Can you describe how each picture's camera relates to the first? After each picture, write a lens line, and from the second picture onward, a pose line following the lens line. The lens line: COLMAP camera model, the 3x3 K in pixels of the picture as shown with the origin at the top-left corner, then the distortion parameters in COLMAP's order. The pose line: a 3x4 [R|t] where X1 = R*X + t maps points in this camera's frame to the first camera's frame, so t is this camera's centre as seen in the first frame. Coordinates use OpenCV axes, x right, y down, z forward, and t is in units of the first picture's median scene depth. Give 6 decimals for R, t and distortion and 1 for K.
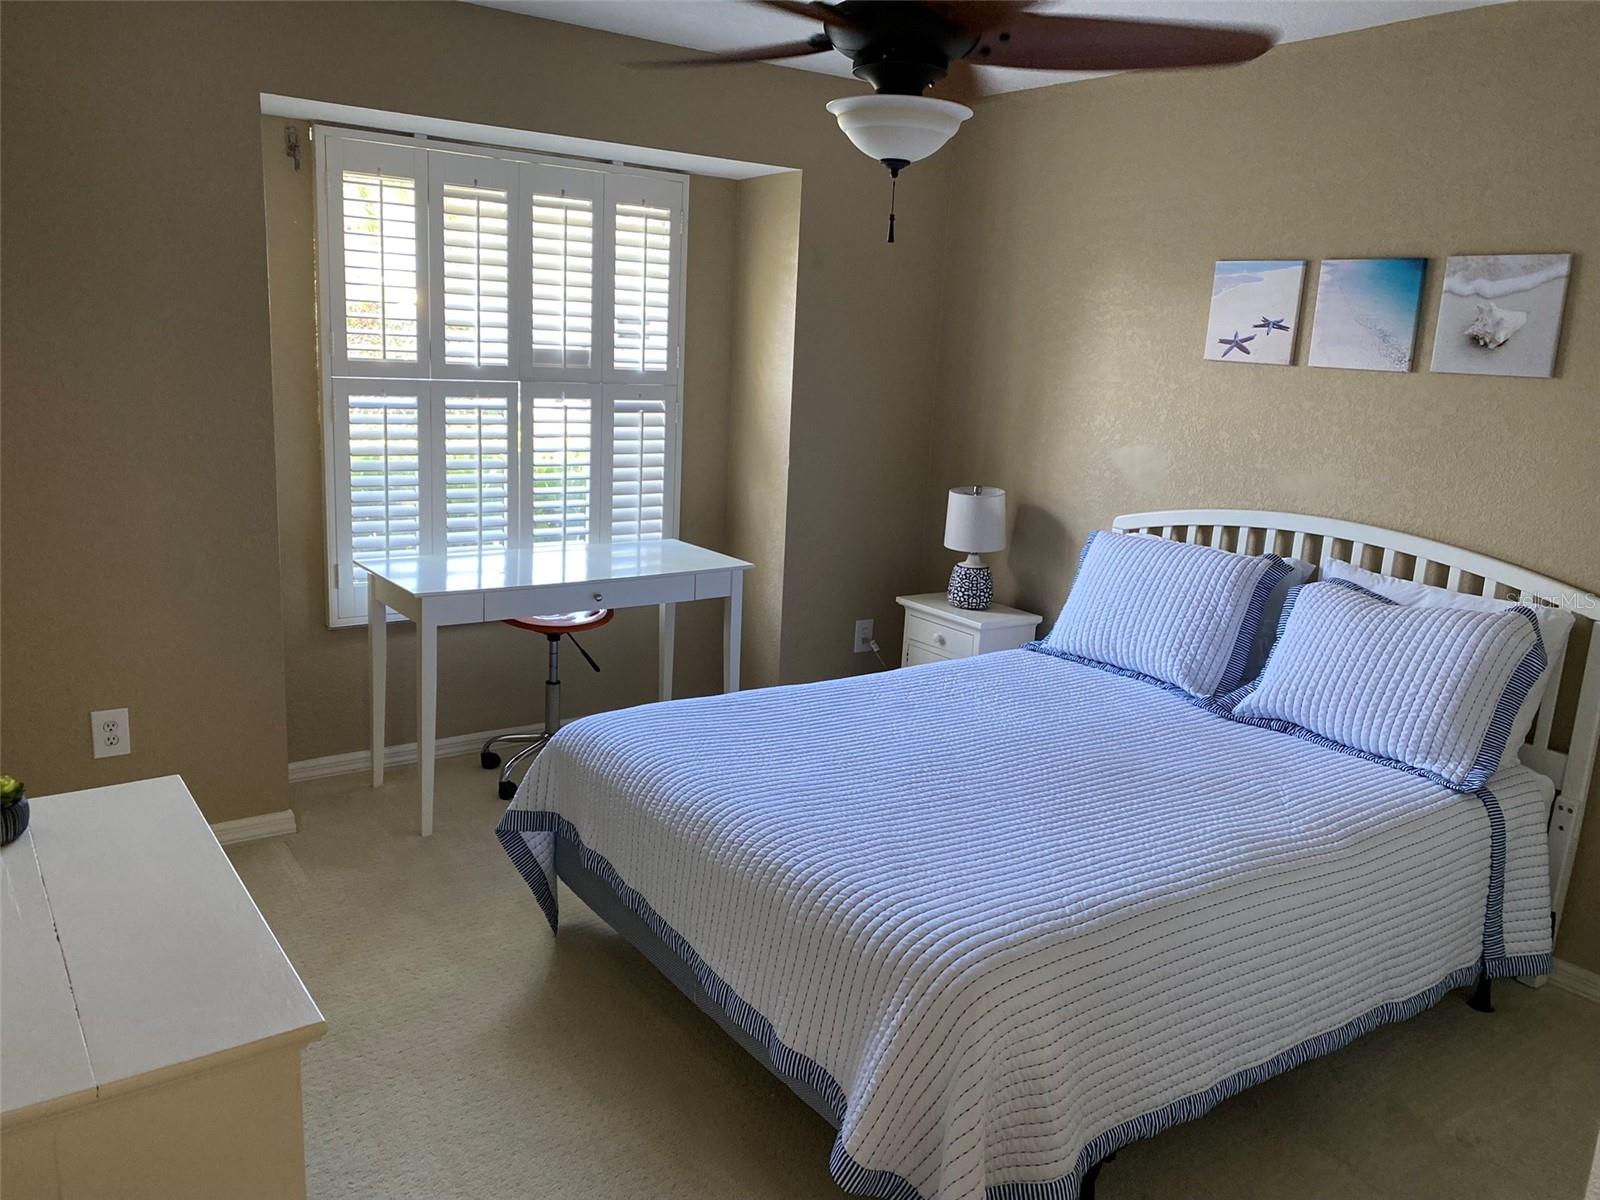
lens RADIAL K [[1221.7, 0, 800.0], [0, 1221.7, 600.0], [0, 0, 1]] dist [-0.002211, -0.034080]
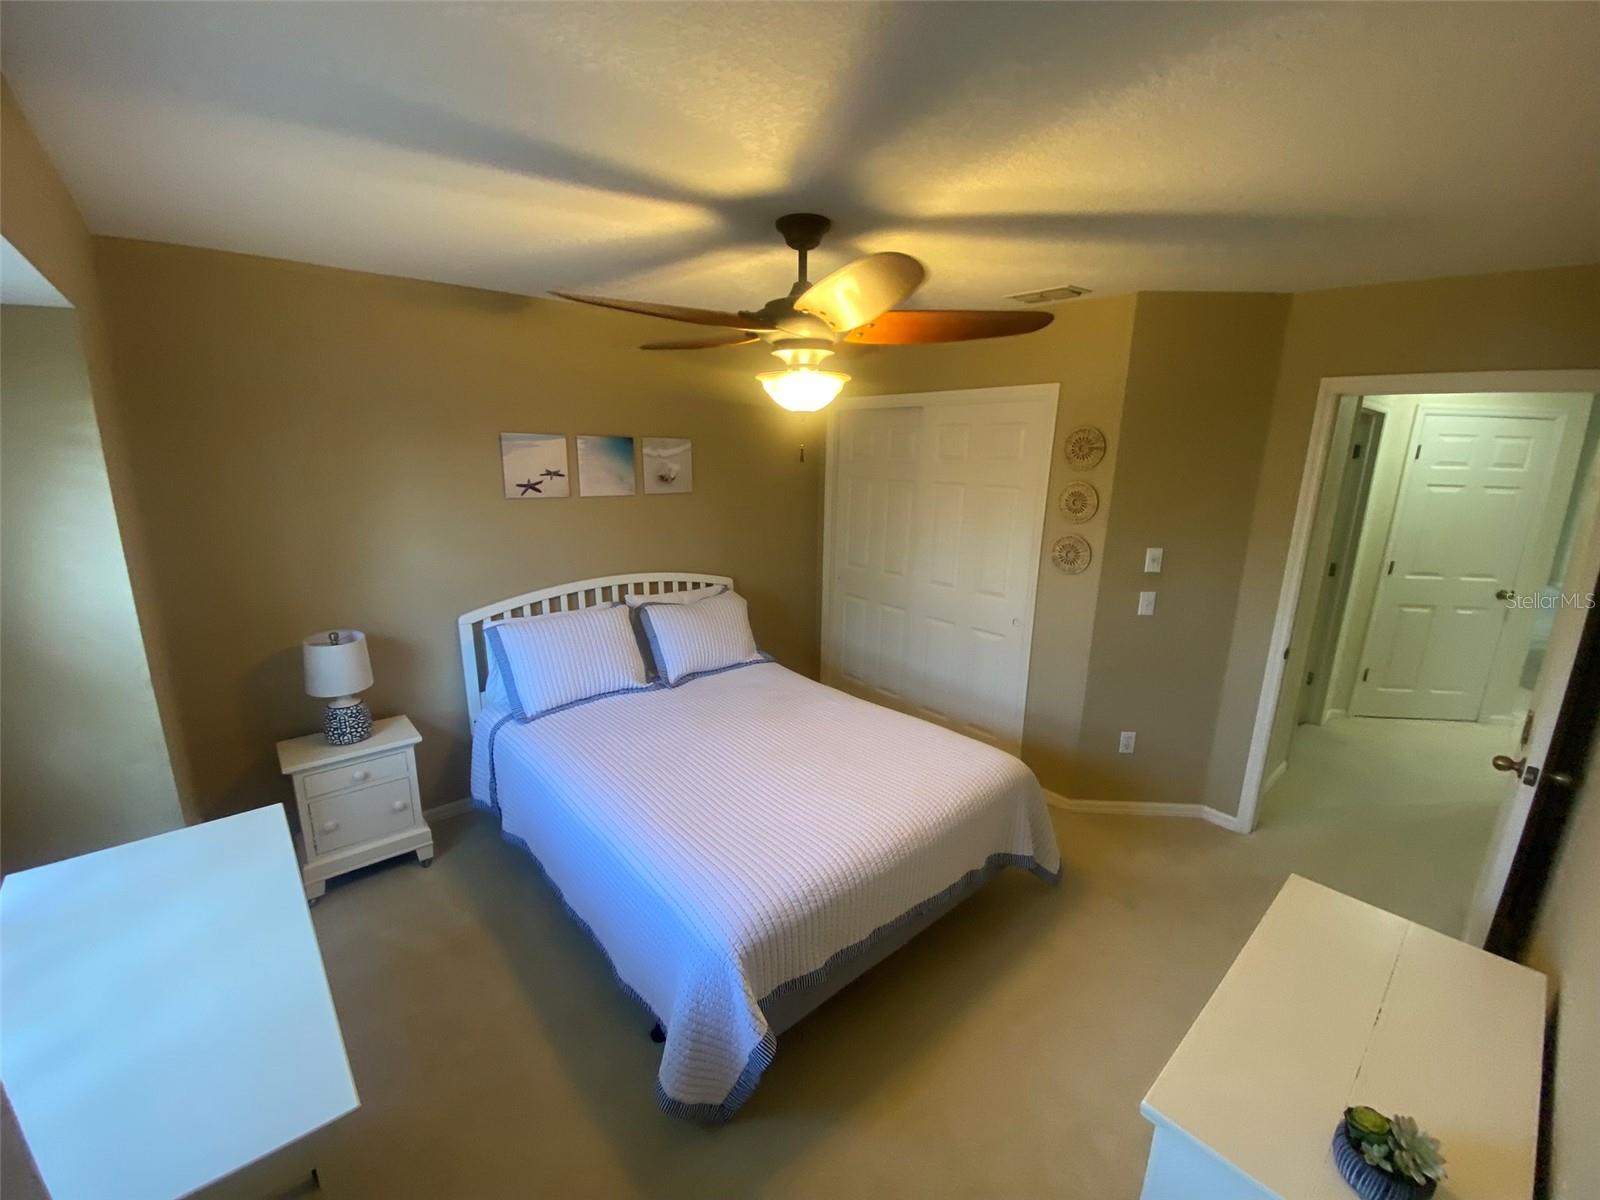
lens RADIAL K [[642.9, 0, 800.0], [0, 642.9, 600.0], [0, 0, 1]] dist [0.000059, -0.000016]
pose [[-0.128082, -0.268644, 0.954686, -0.528687], [0.183770, 0.939516, 0.289030, -0.252284], [-0.974589, 0.212462, -0.070966, 0.762270]]
